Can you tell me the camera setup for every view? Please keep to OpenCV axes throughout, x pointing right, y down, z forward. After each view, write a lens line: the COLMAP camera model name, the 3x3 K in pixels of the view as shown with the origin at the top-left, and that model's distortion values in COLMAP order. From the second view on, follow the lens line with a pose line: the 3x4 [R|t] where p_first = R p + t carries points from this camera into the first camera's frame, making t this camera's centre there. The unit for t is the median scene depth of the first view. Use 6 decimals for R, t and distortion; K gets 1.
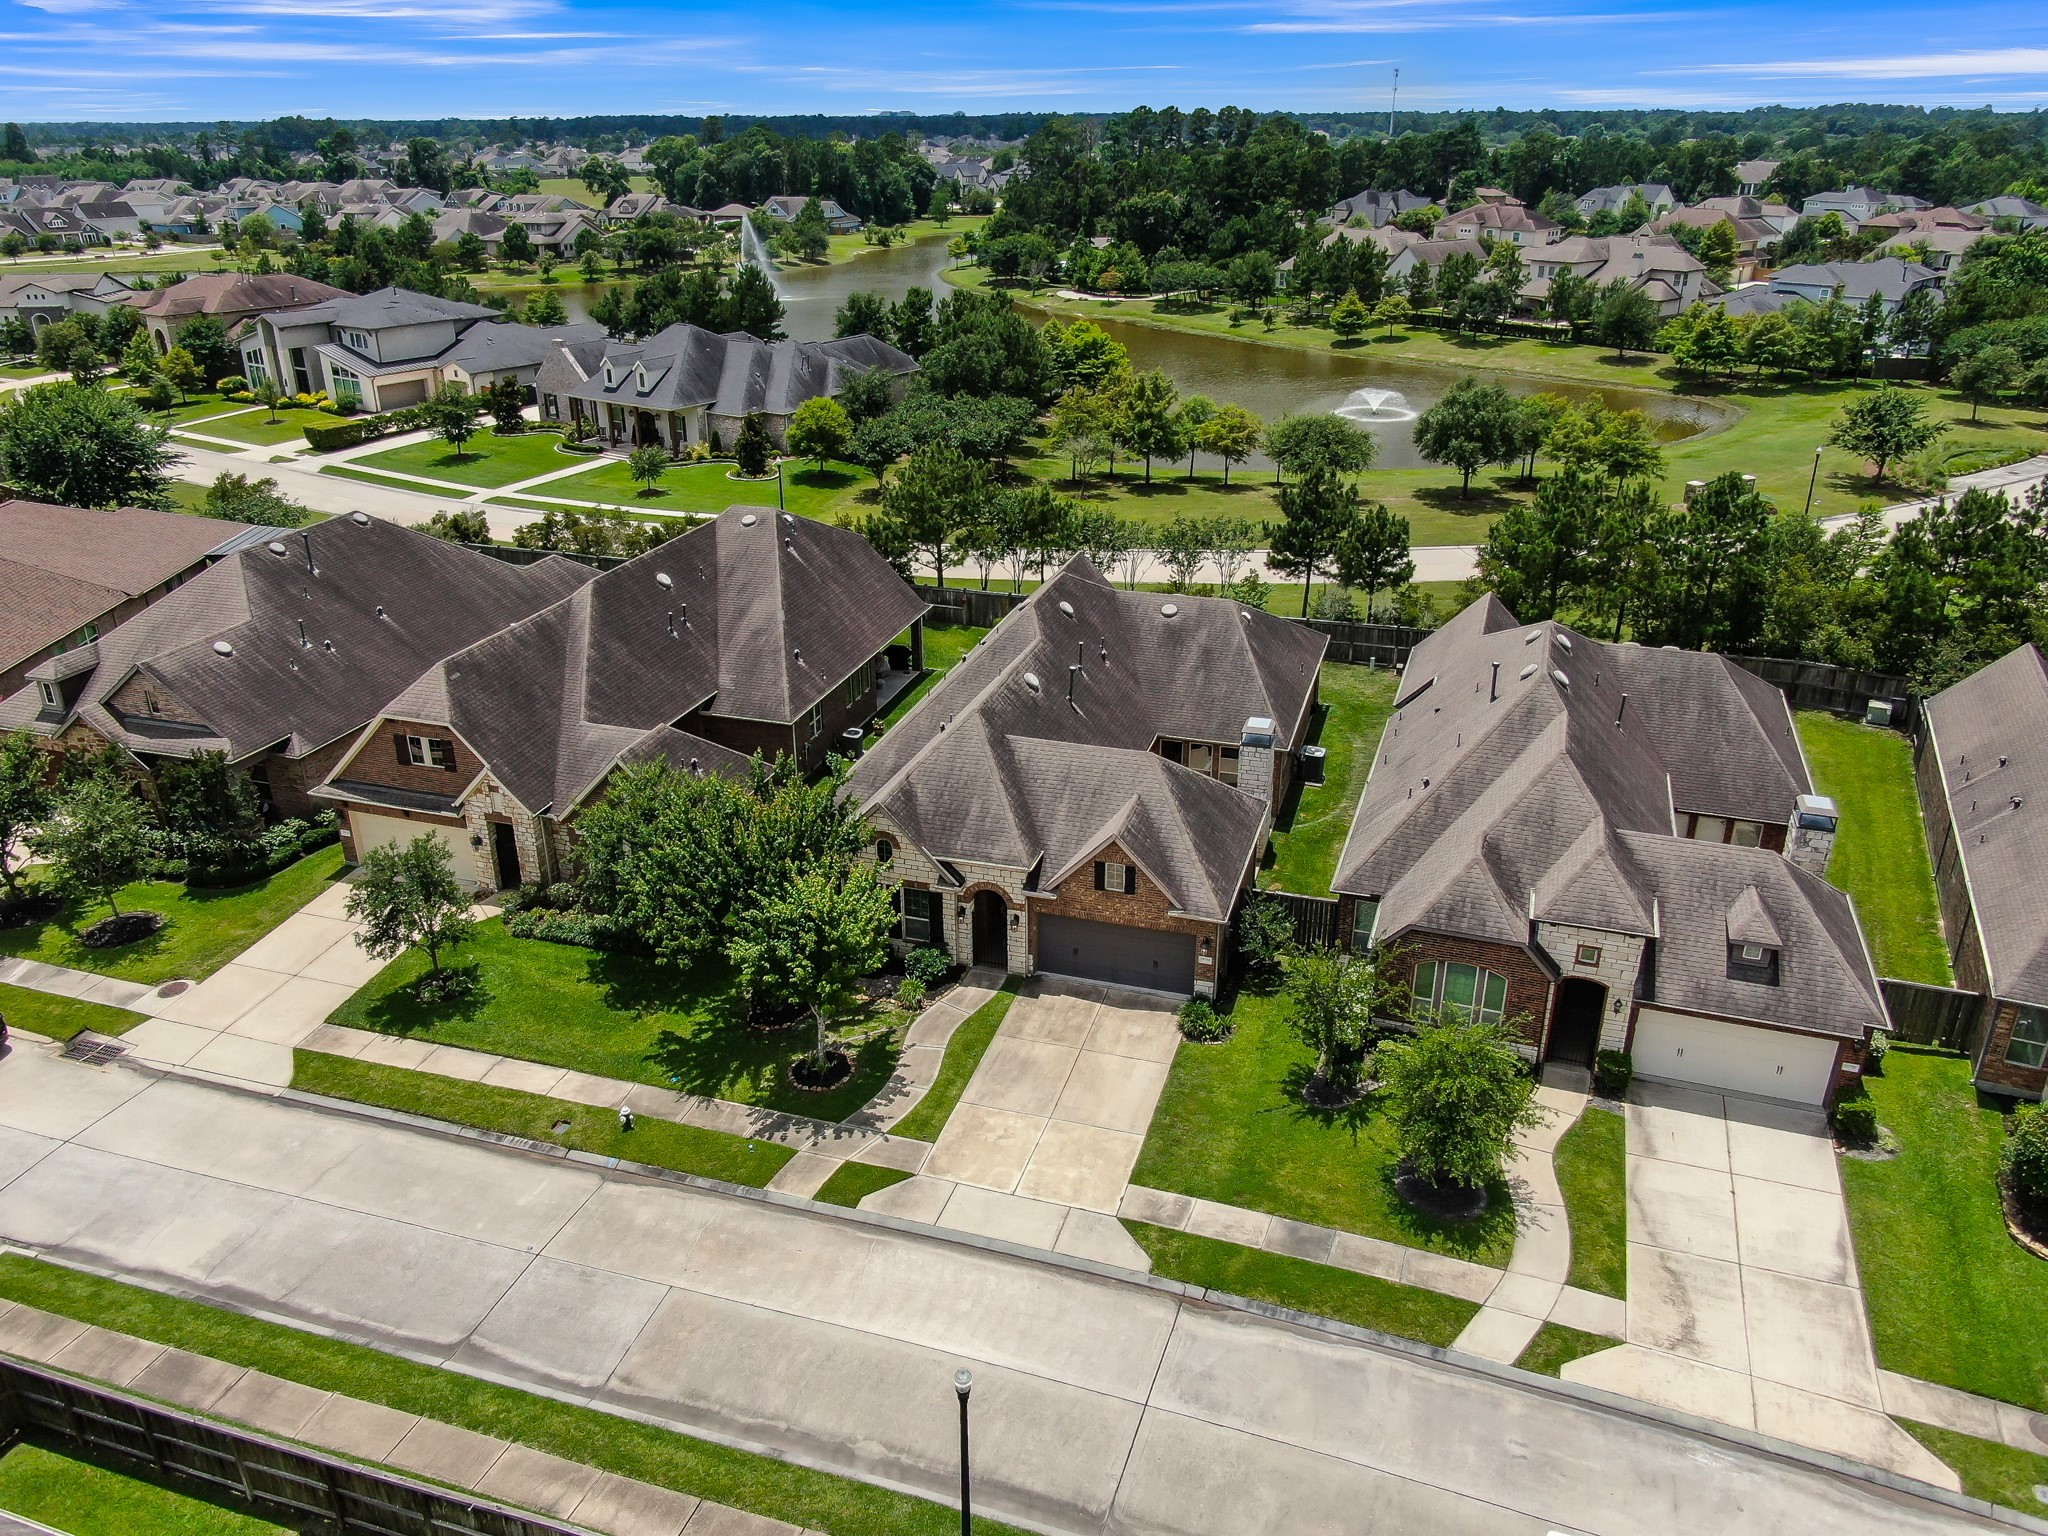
lens RADIAL K [[1479.0, 0, 1024.0], [0, 1479.0, 768.0], [0, 0, 1]] dist [-0.011777, -0.004611]
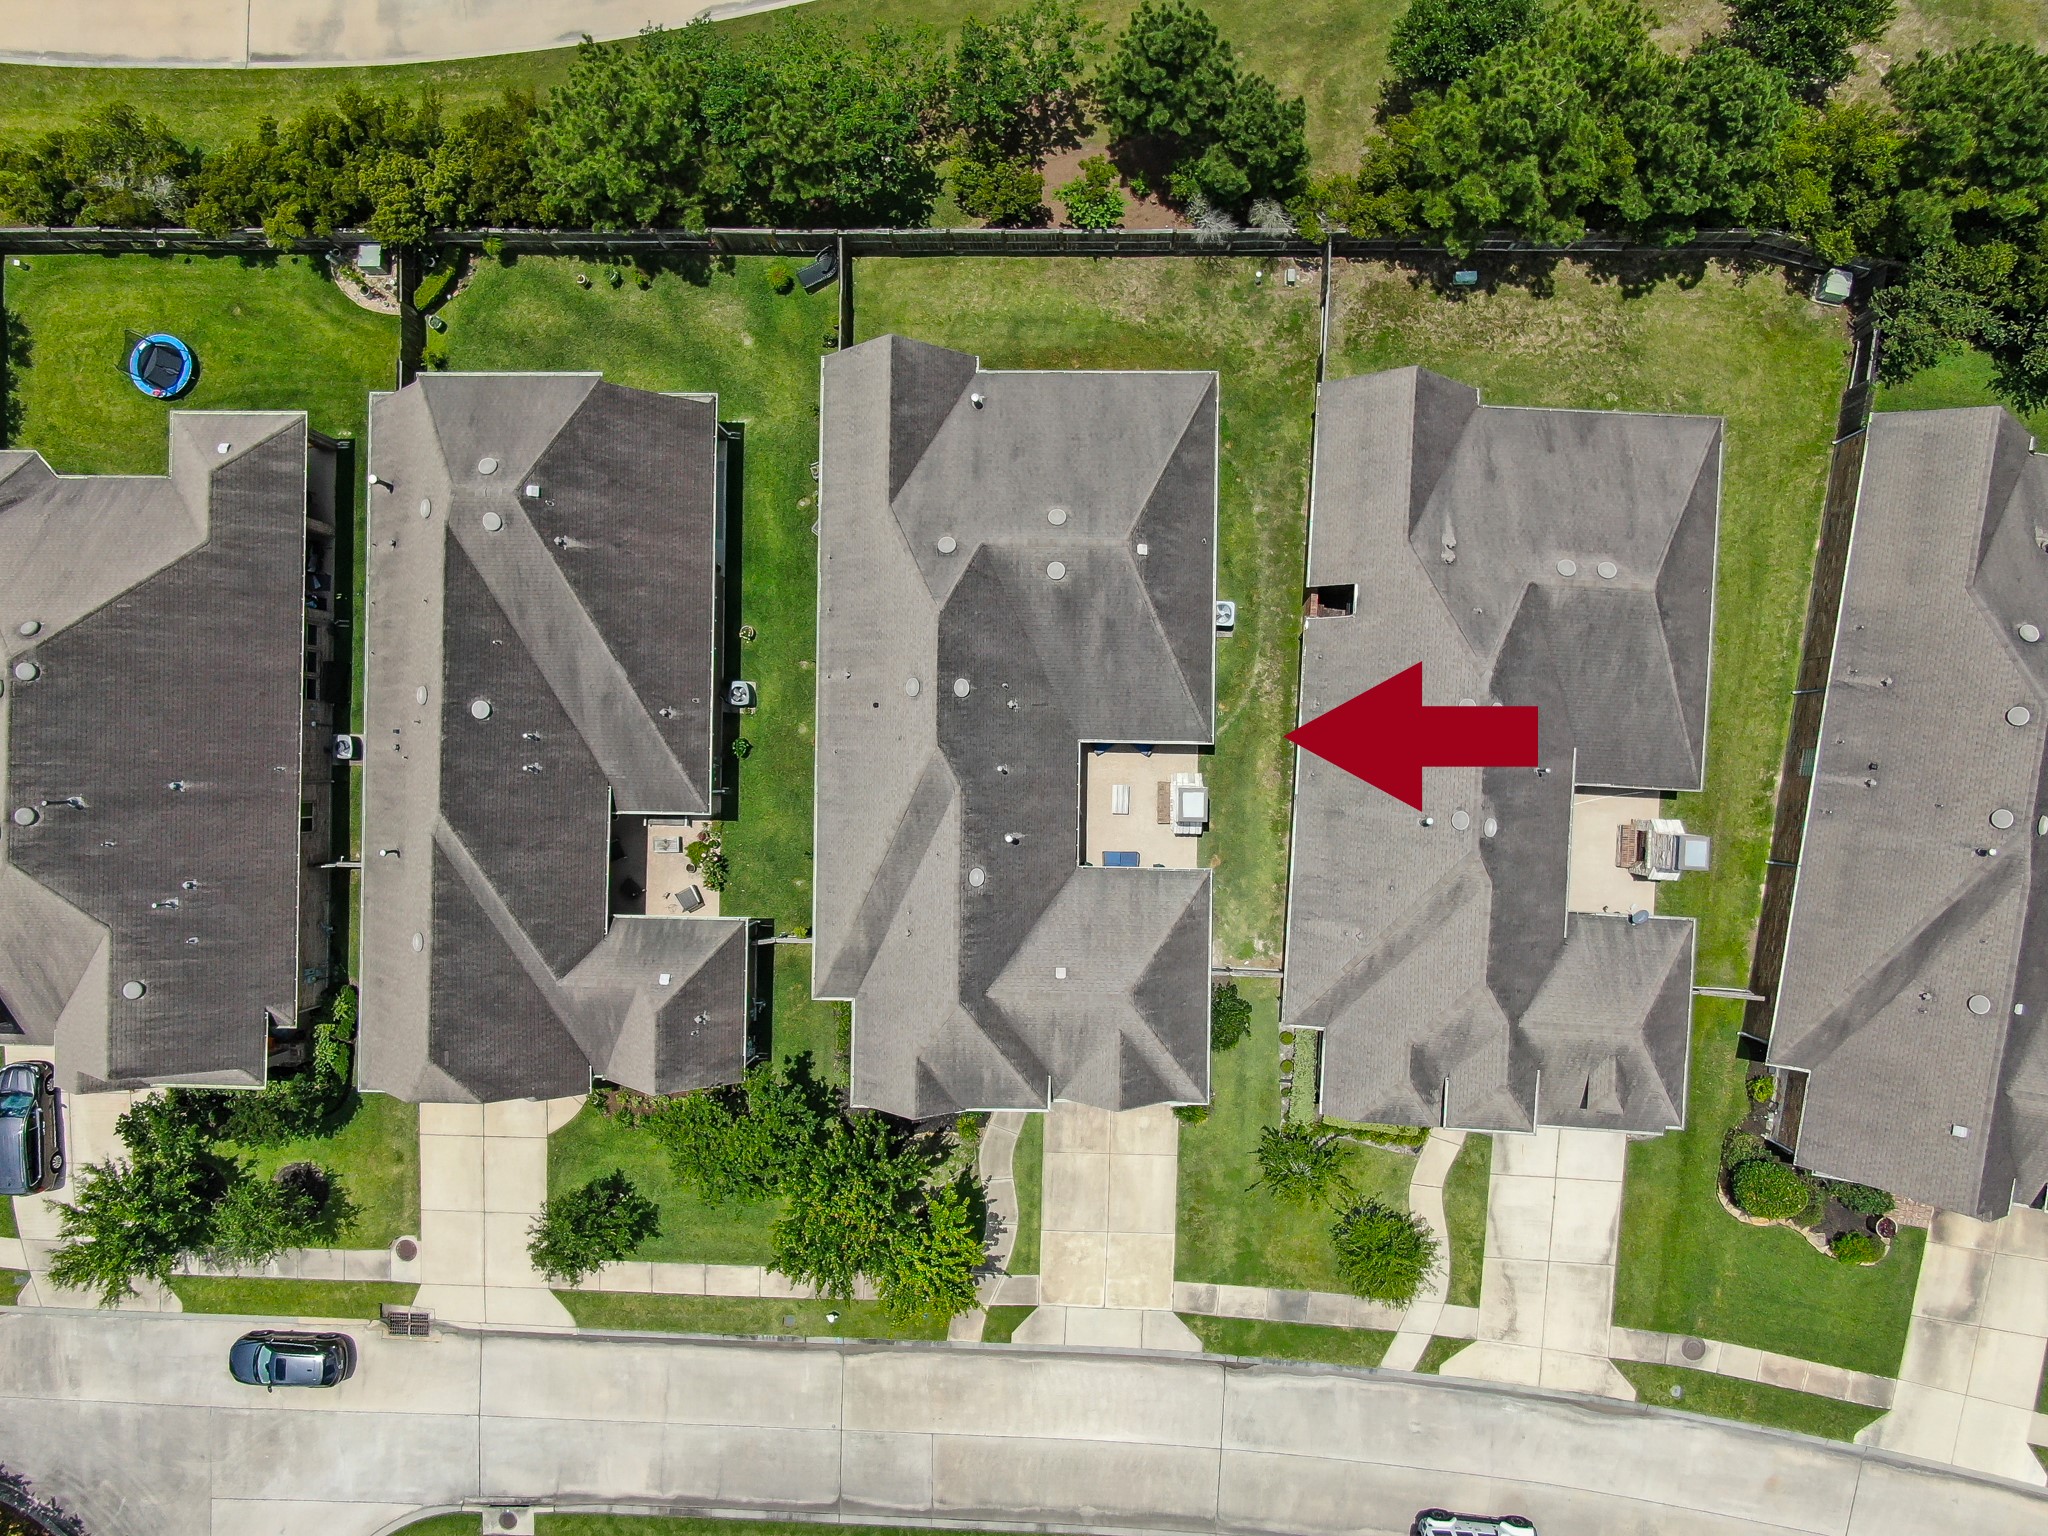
lens RADIAL K [[1460.2, 0, 1024.0], [0, 1460.2, 768.0], [0, 0, 1]] dist [-0.016316, -0.004825]
pose [[0.959317, -0.280033, -0.035954, 0.125485], [0.148468, 0.392047, 0.907886, -1.335622], [-0.240143, -0.876288, 0.417673, 0.874063]]
